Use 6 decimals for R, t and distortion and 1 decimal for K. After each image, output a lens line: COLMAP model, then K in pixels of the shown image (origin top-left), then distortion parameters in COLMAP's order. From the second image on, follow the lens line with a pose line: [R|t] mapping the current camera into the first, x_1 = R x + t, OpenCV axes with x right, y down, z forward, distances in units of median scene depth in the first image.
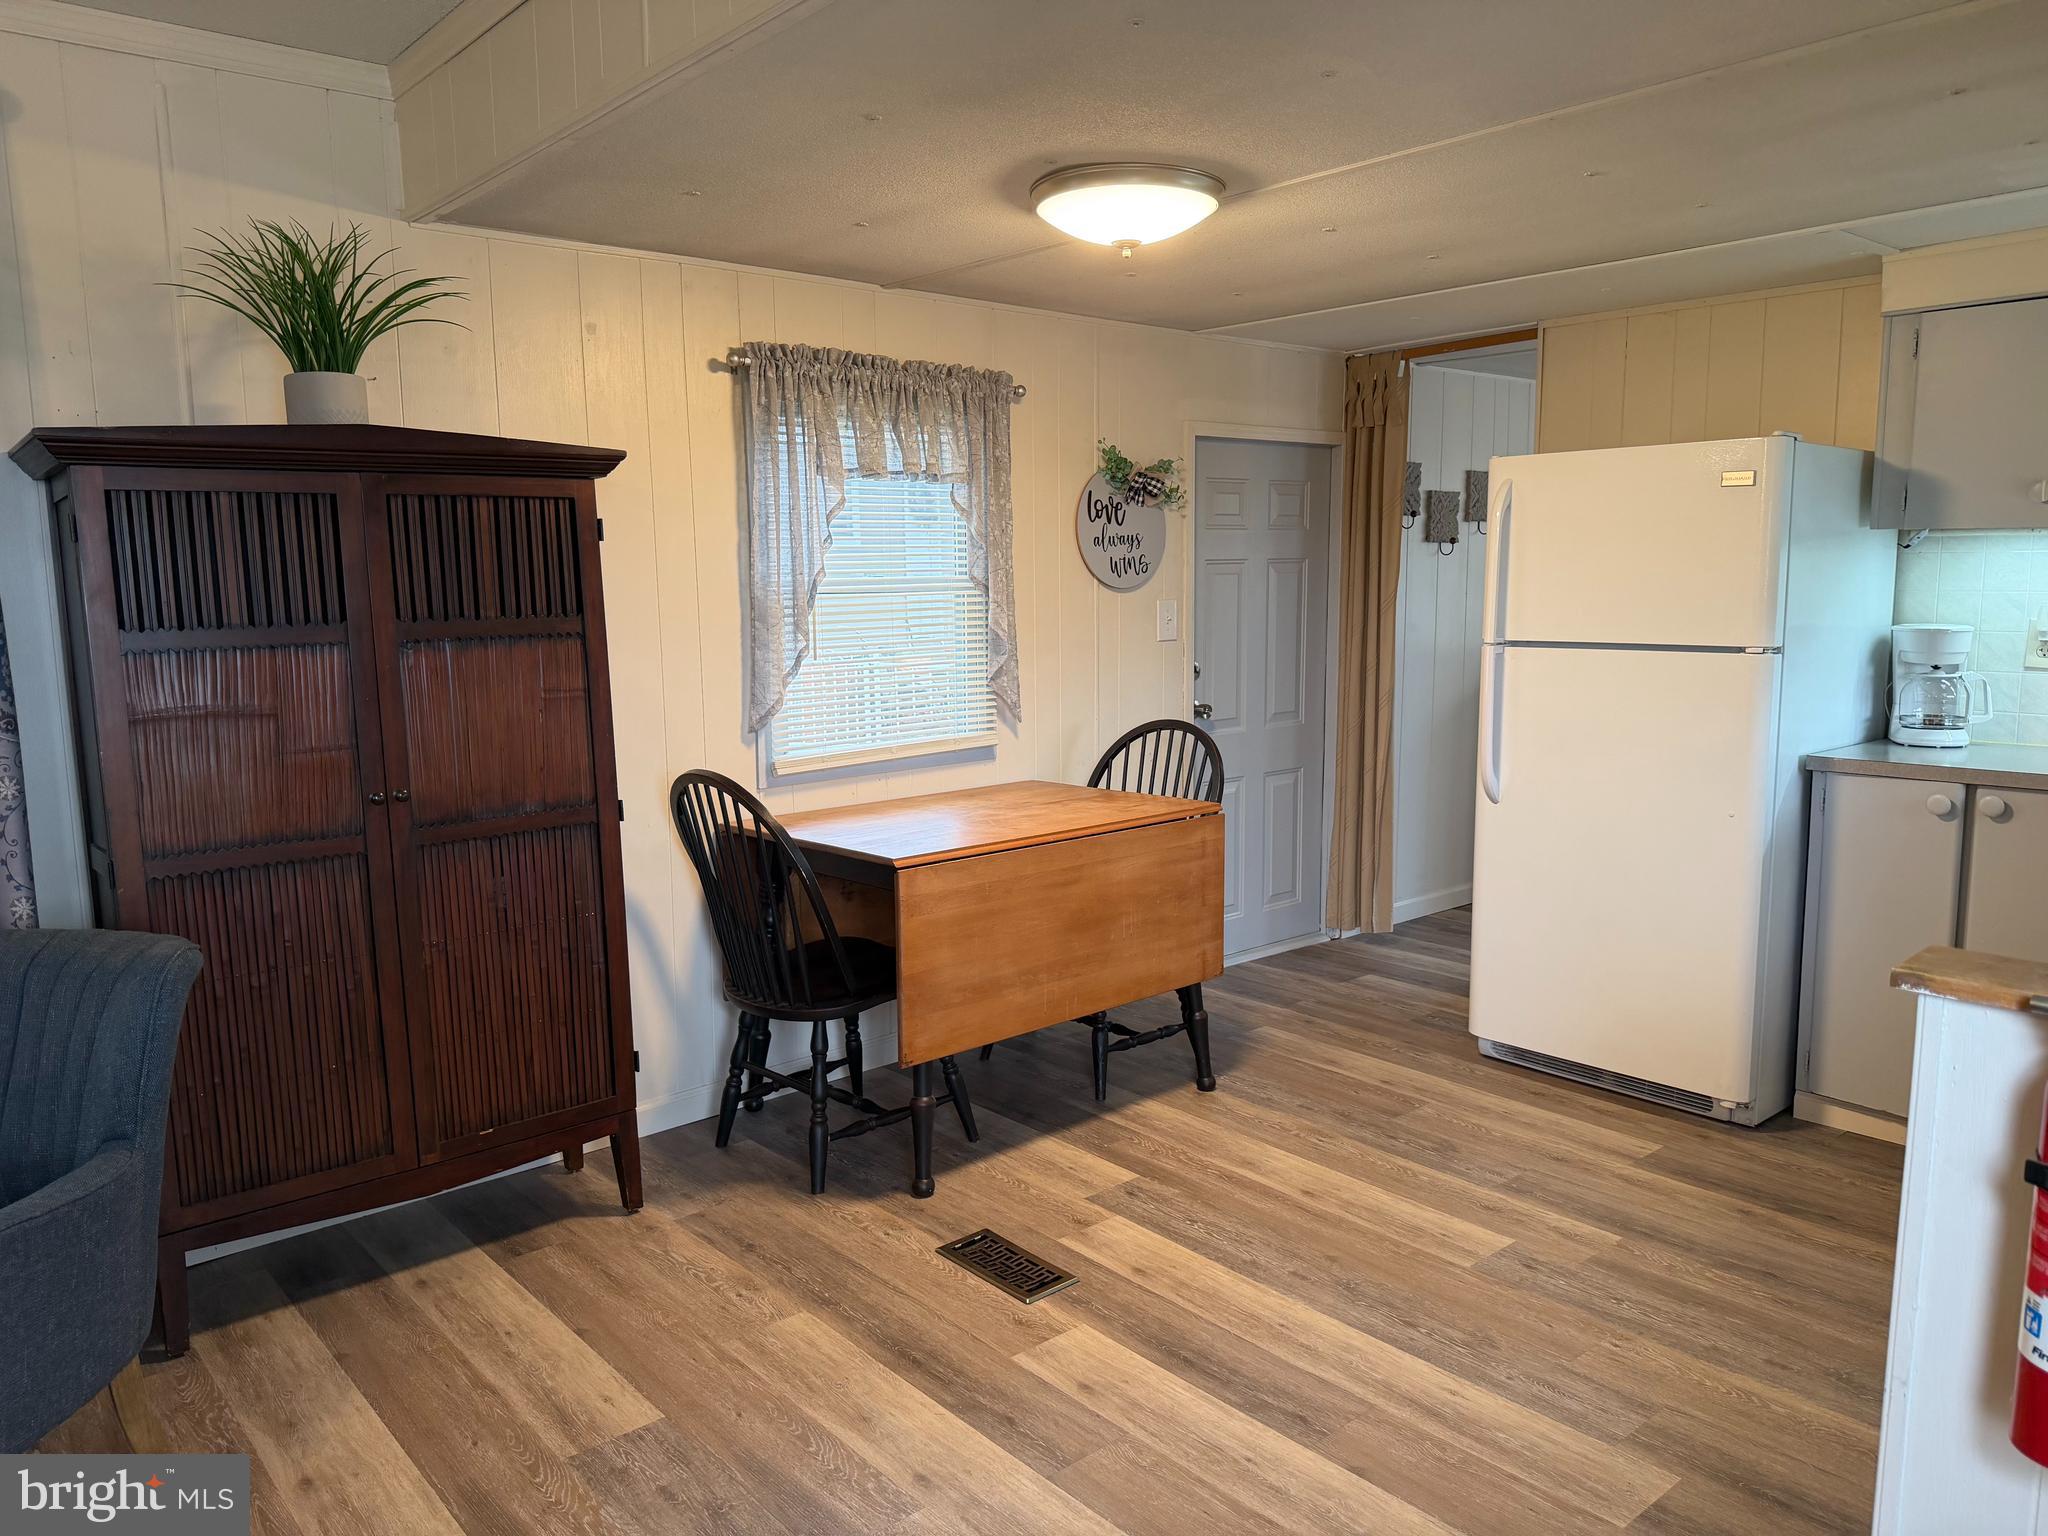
lens RADIAL K [[1452.6, 0, 1030.9], [0, 1452.6, 729.2], [0, 0, 1]] dist [0.089946, -0.122216]
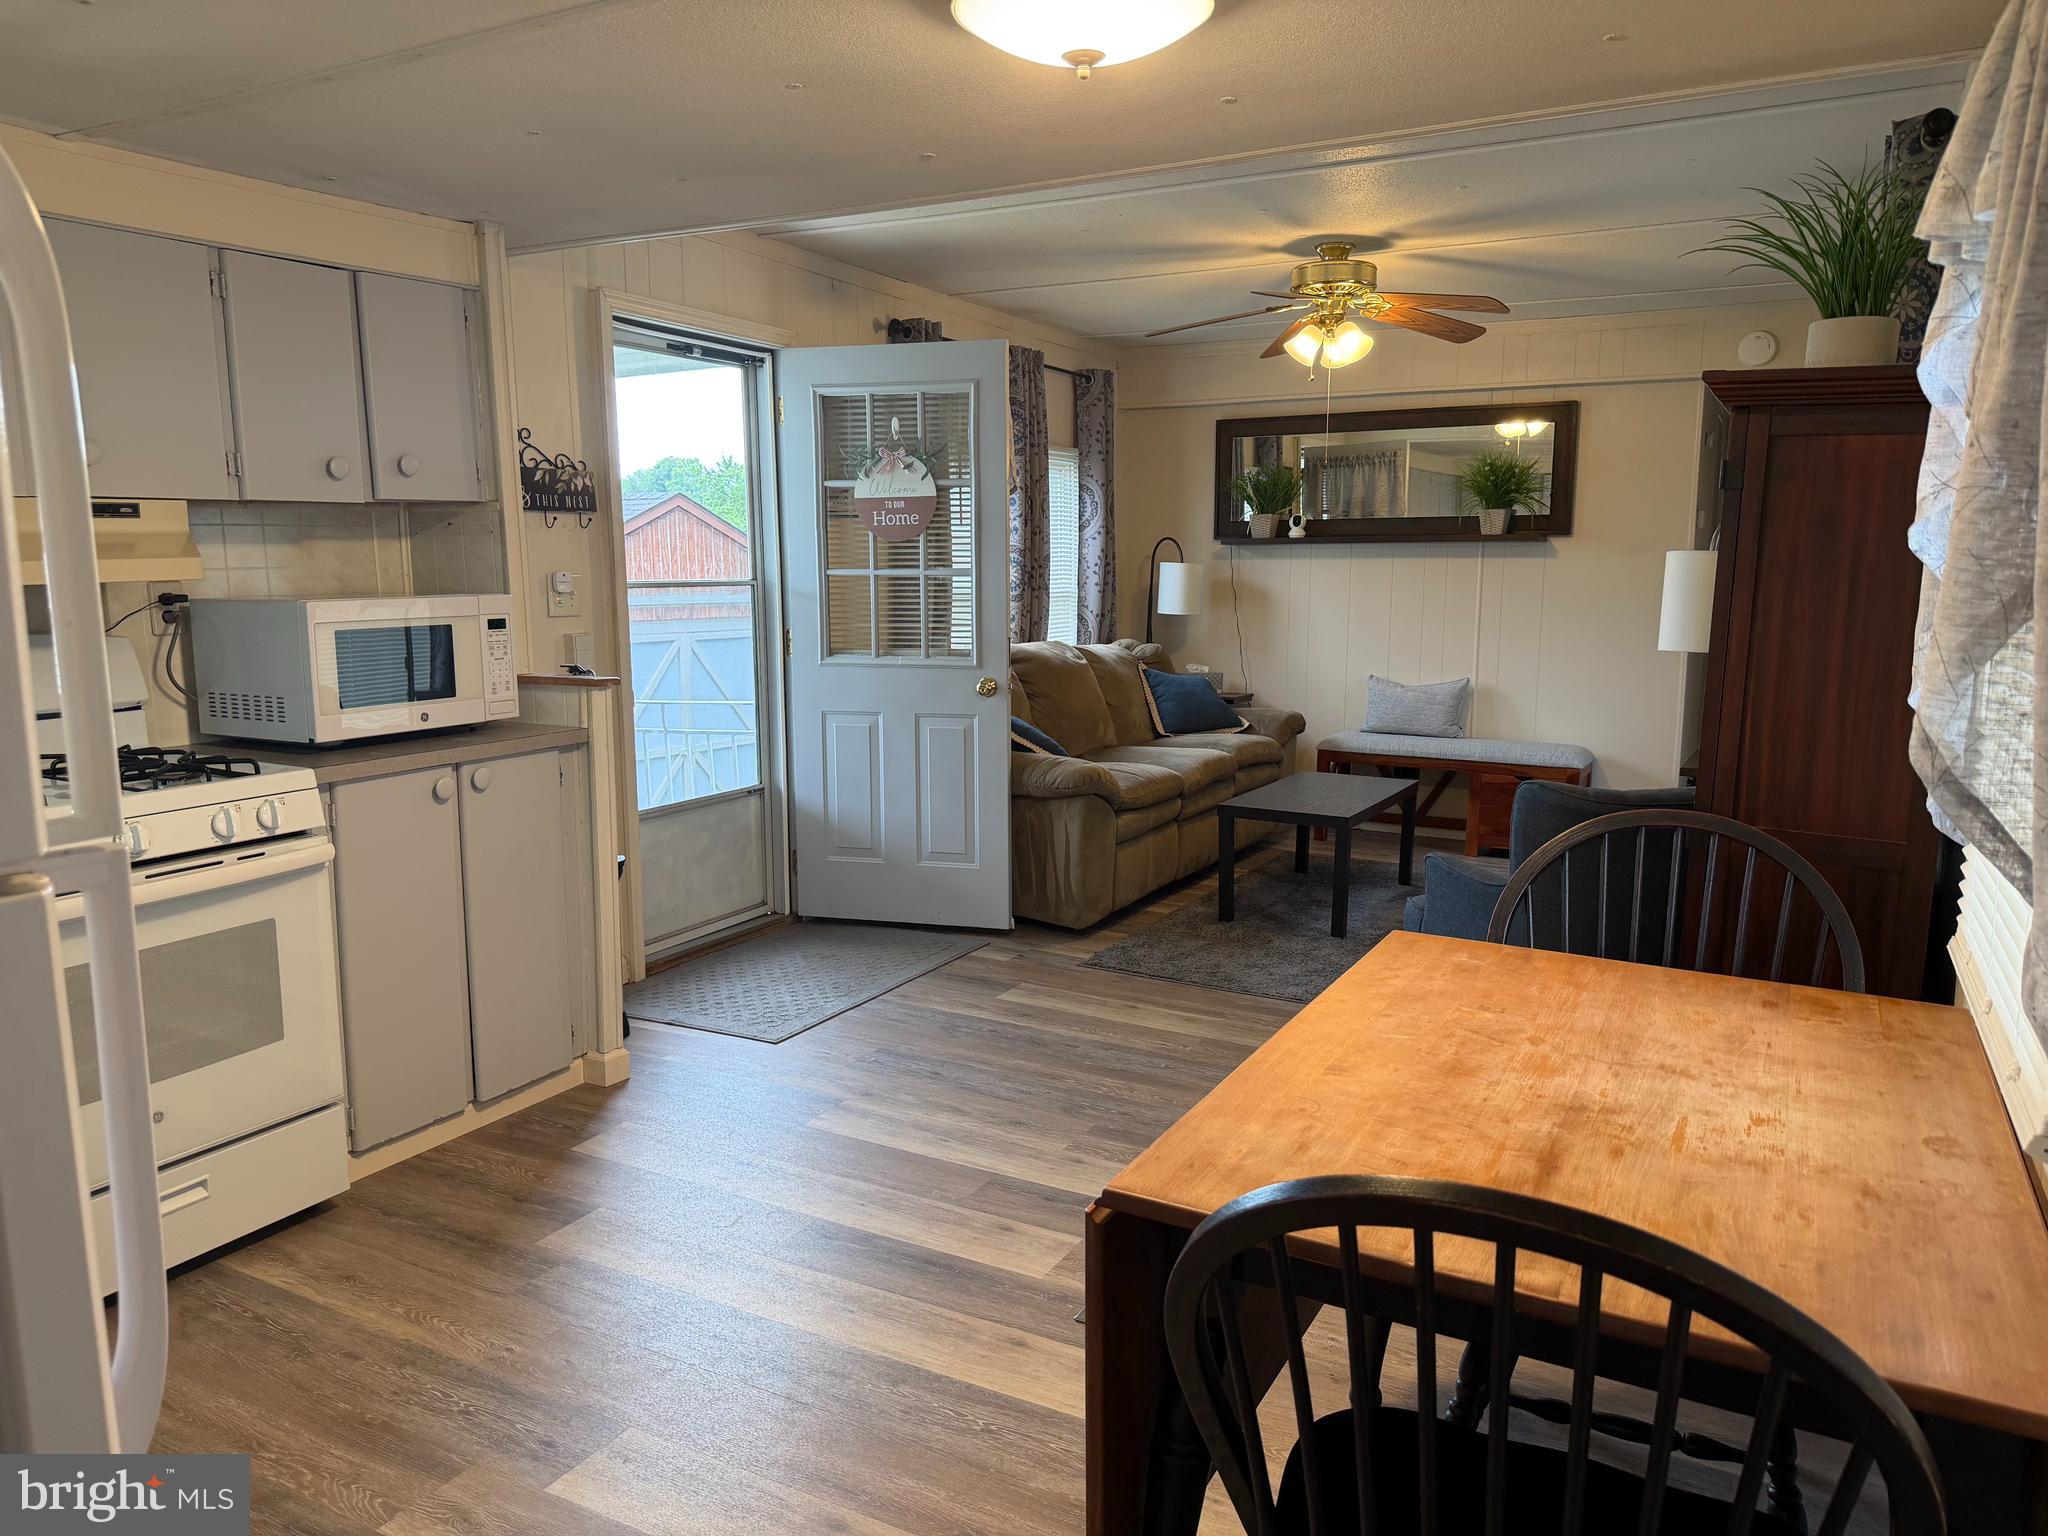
lens RADIAL K [[1449.4, 0, 1024.0], [0, 1449.4, 768.0], [0, 0, 1]] dist [0.124971, -0.209758]
pose [[-0.938910, 0.057529, -0.339321, 0.332573], [-0.026376, 0.971003, 0.237608, -0.164269], [0.343151, 0.232042, -0.910167, 1.640848]]
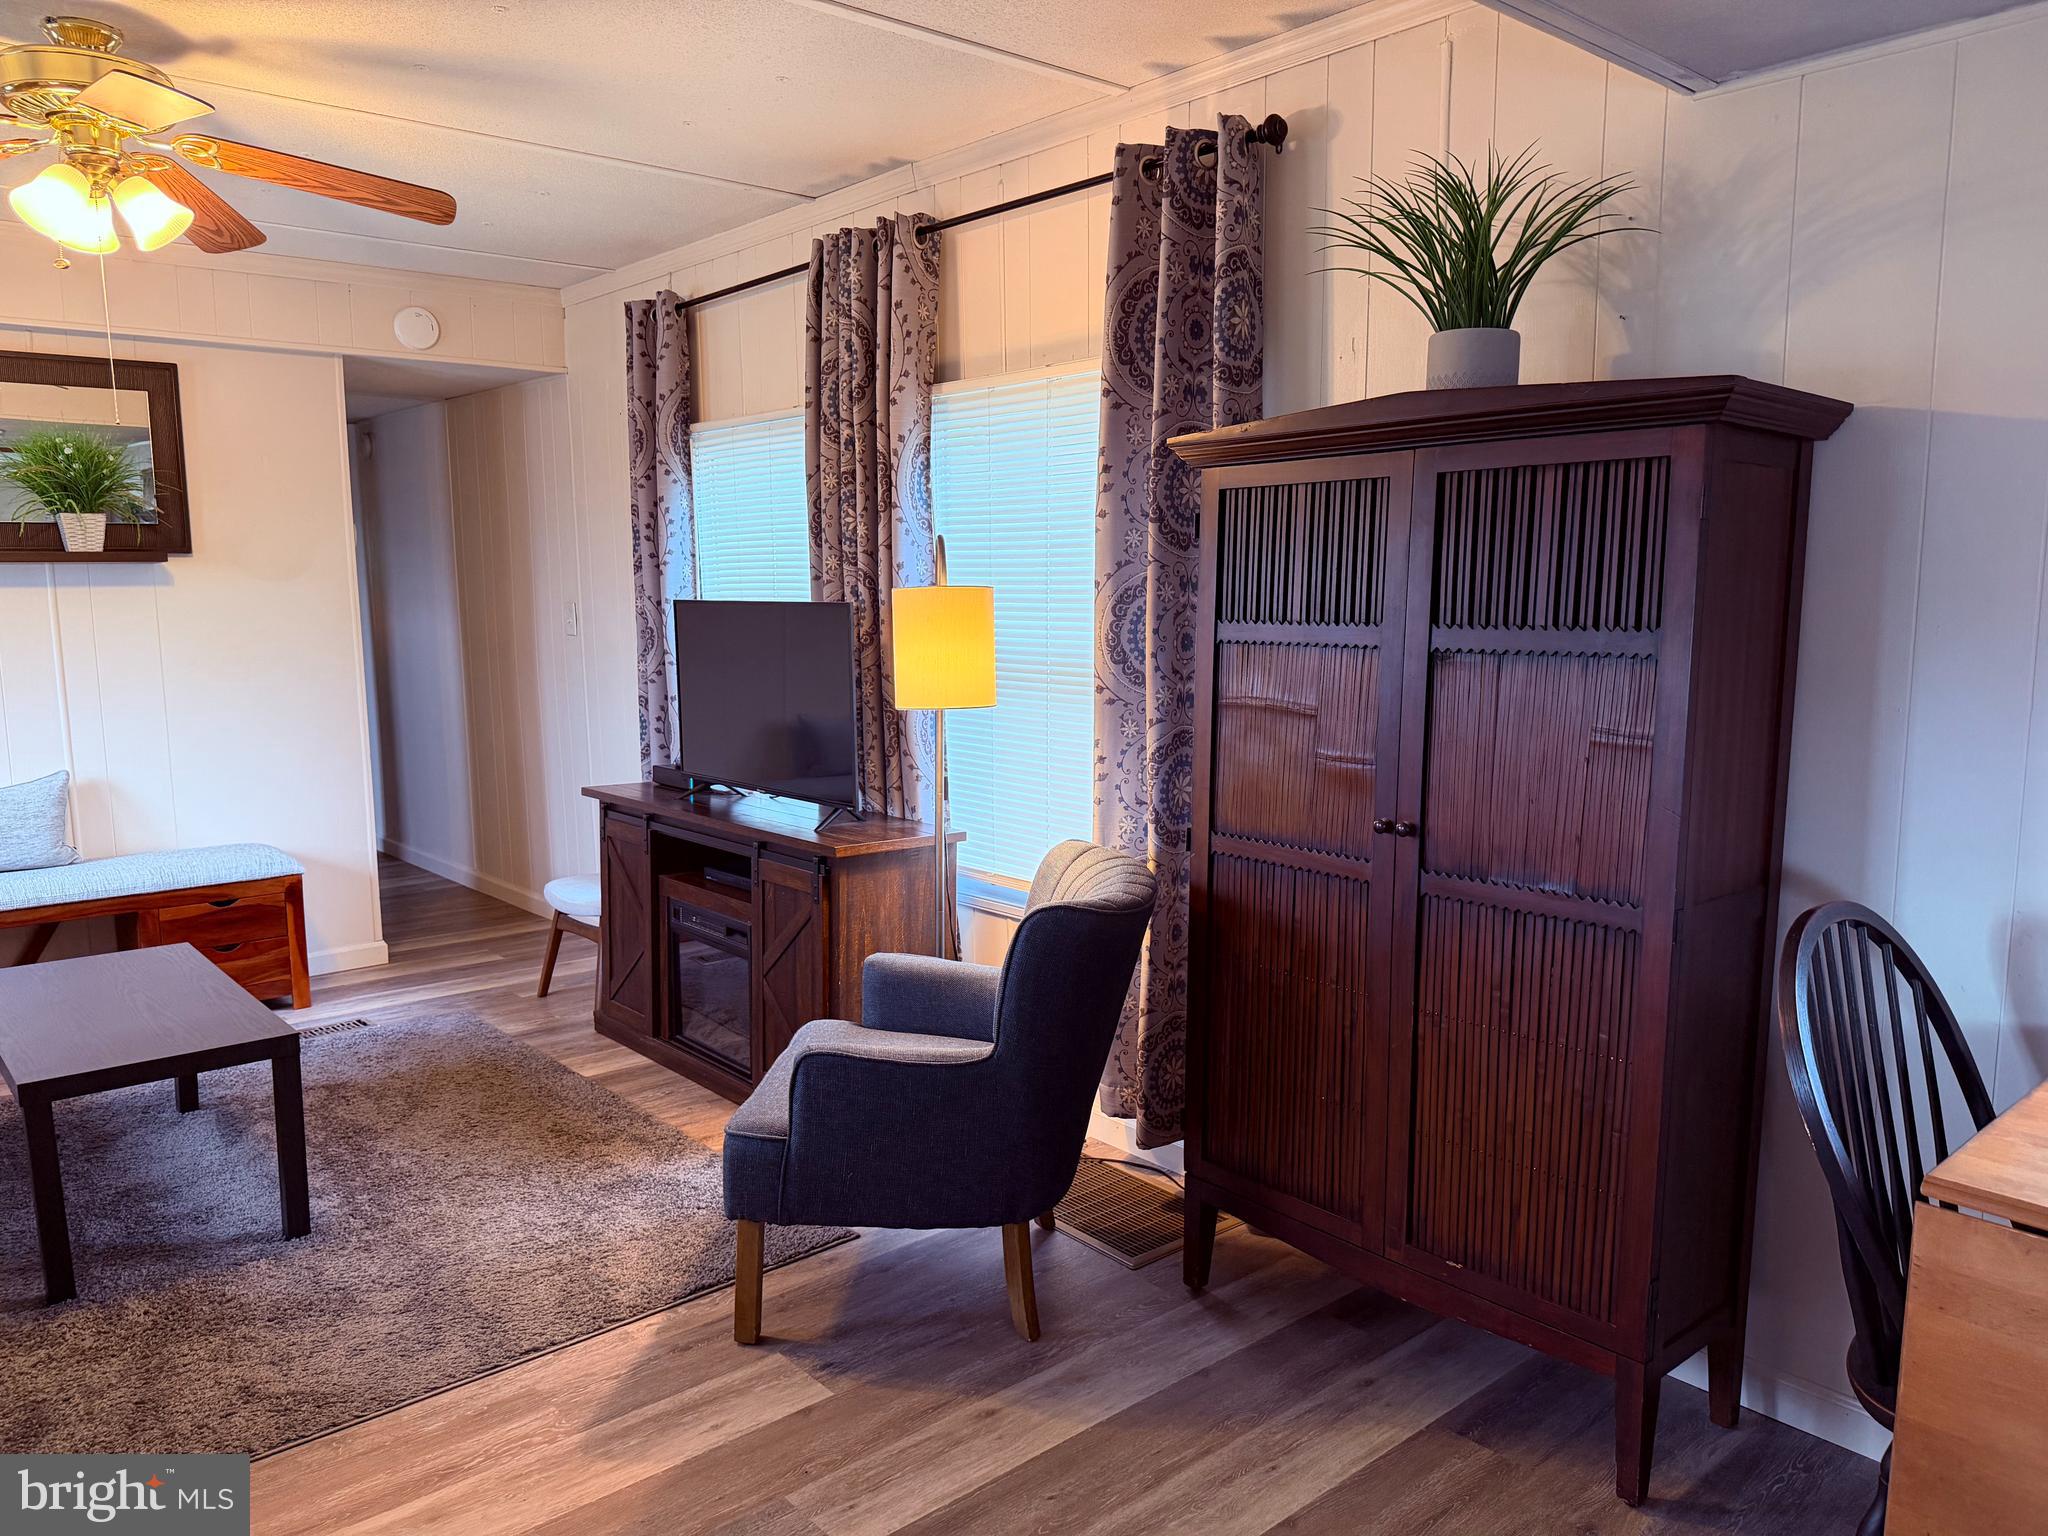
lens RADIAL K [[1467.0, 0, 993.4], [0, 1467.0, 765.8], [0, 0, 1]] dist [0.092209, -0.072321]
pose [[-0.029623, 0.144242, -0.989099, 0.381757], [-0.091409, 0.984996, 0.146382, -0.086887], [0.995373, 0.094749, -0.015993, 0.688542]]
